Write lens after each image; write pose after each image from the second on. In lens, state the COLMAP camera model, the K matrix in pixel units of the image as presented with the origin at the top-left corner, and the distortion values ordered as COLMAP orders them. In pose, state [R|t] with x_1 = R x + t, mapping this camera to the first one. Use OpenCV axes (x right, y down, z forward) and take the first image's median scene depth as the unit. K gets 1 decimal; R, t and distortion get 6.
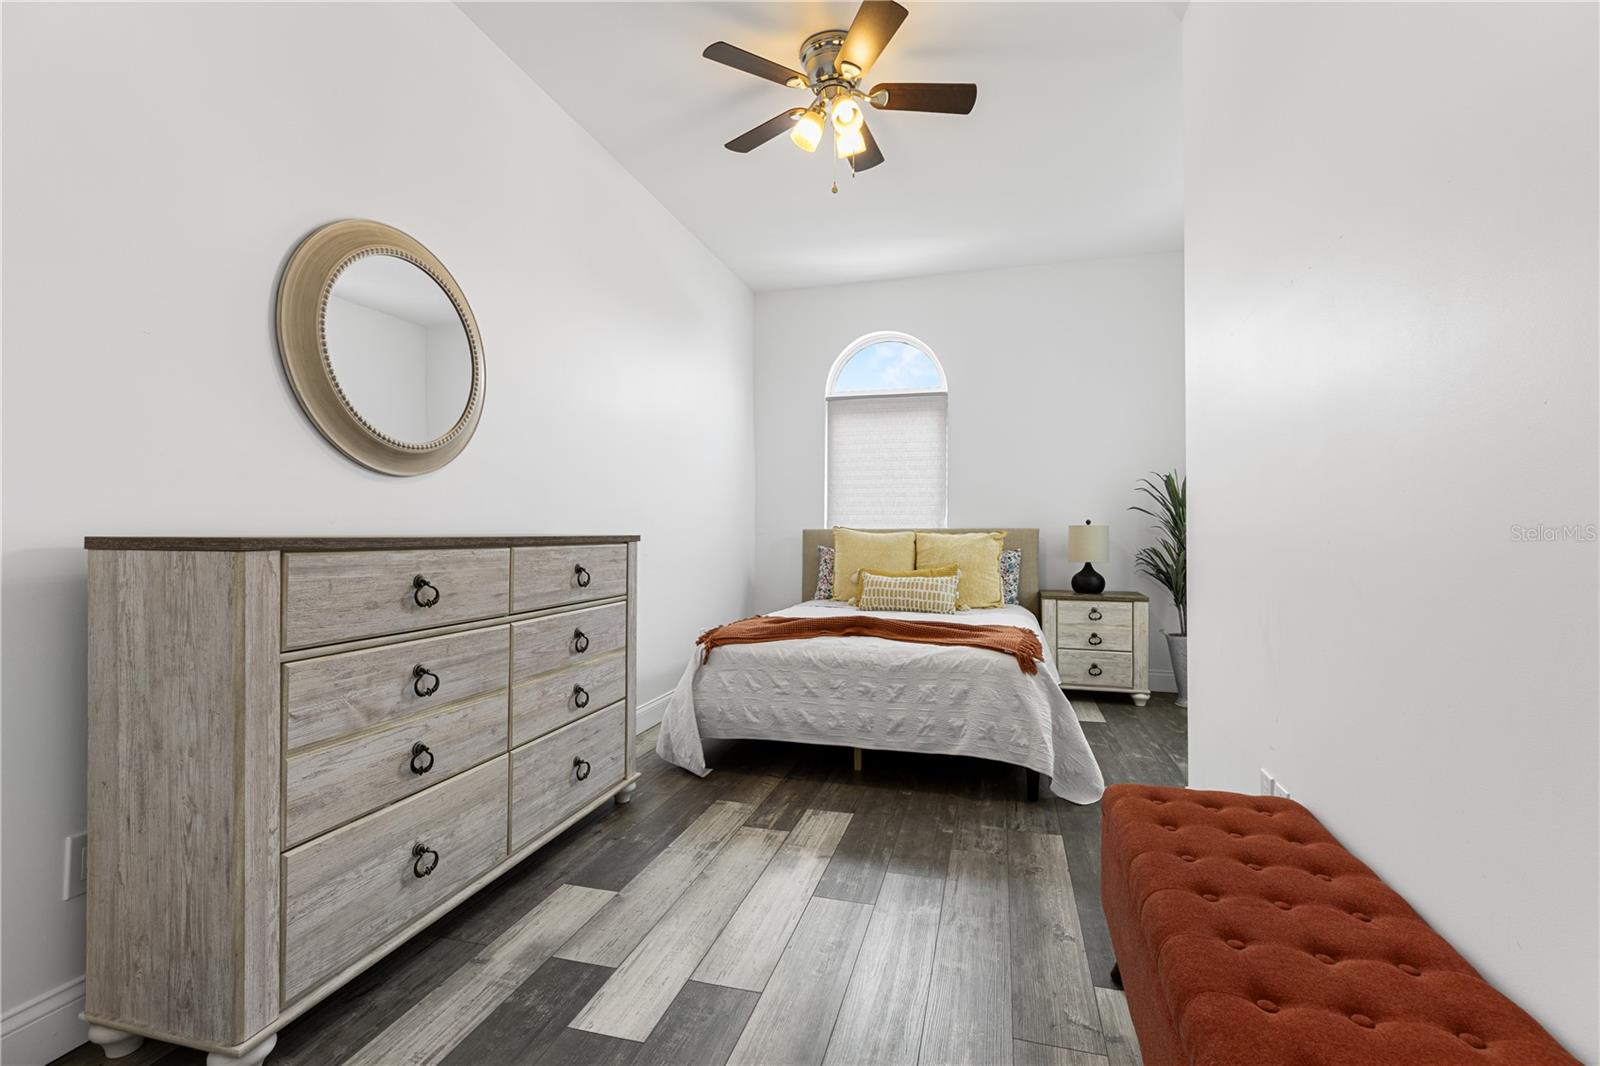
lens RADIAL K [[714.2, 0, 801.4], [0, 714.2, 530.7], [0, 0, 1]] dist [0.002149, 0.001808]
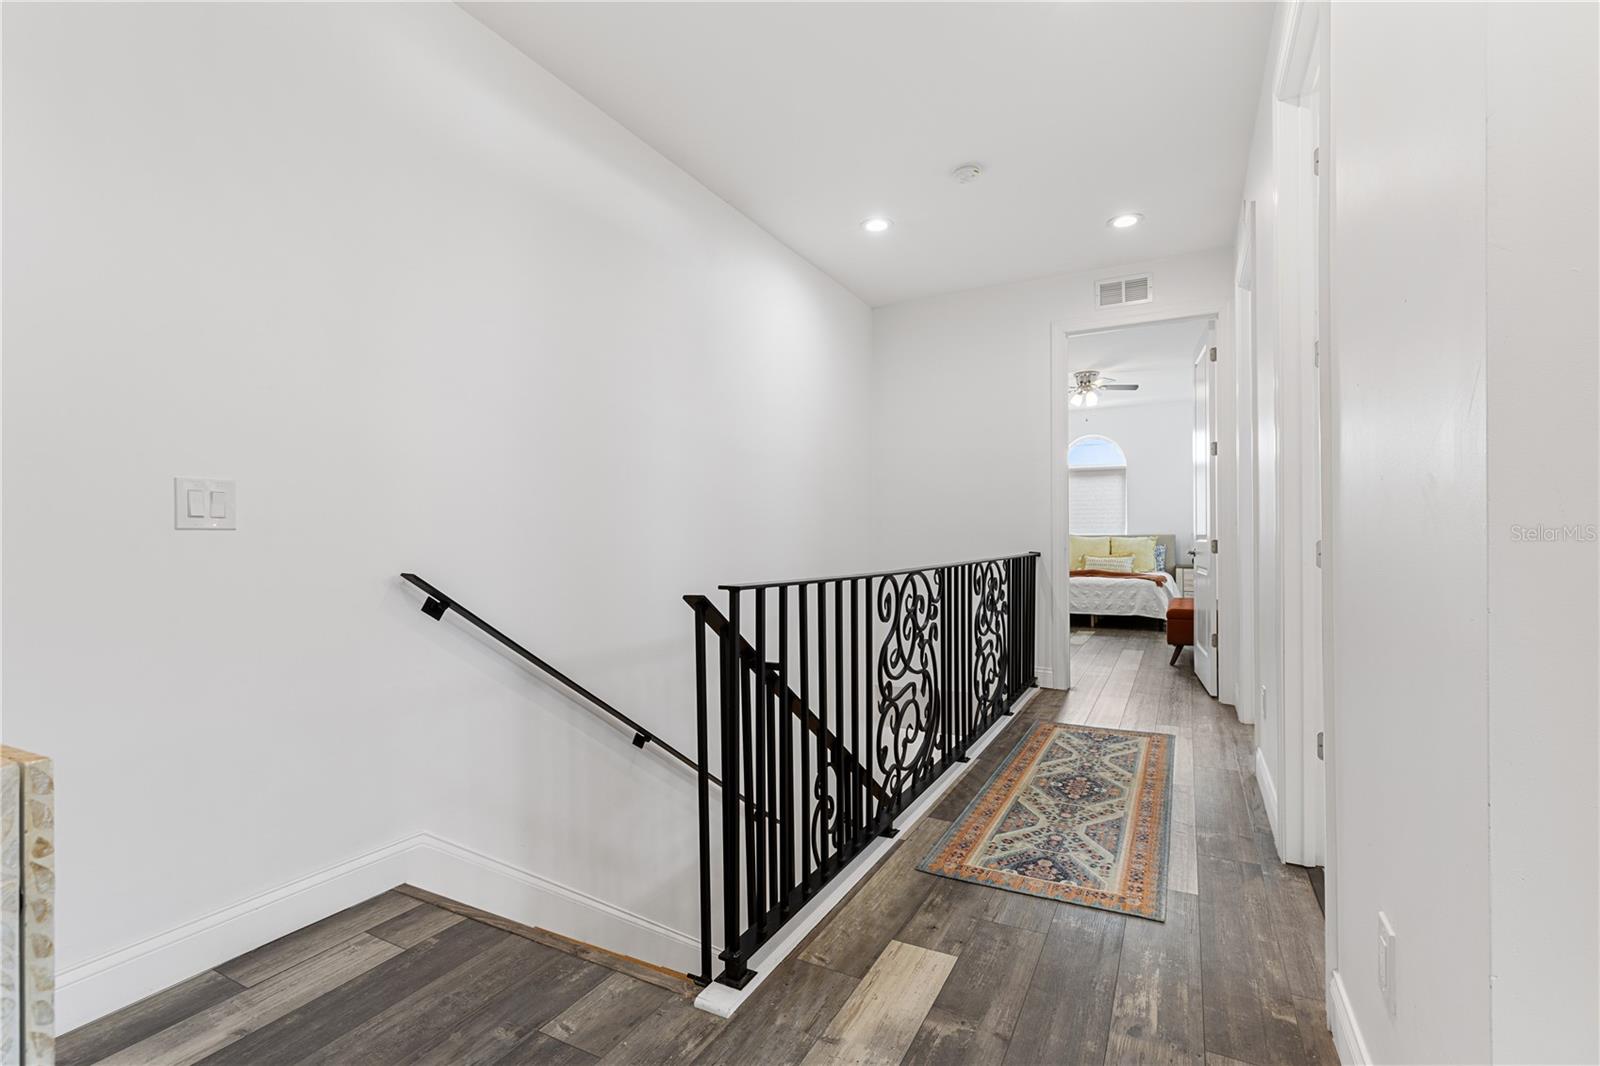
lens RADIAL K [[714.2, 0, 803.1], [0, 714.2, 534.0], [0, 0, 1]] dist [0.002149, 0.001808]
pose [[0.976369, -0.009029, -0.215920, -0.273919], [0.008054, 0.999953, -0.005393, -0.002493], [0.215958, 0.003527, 0.976396, -1.268792]]
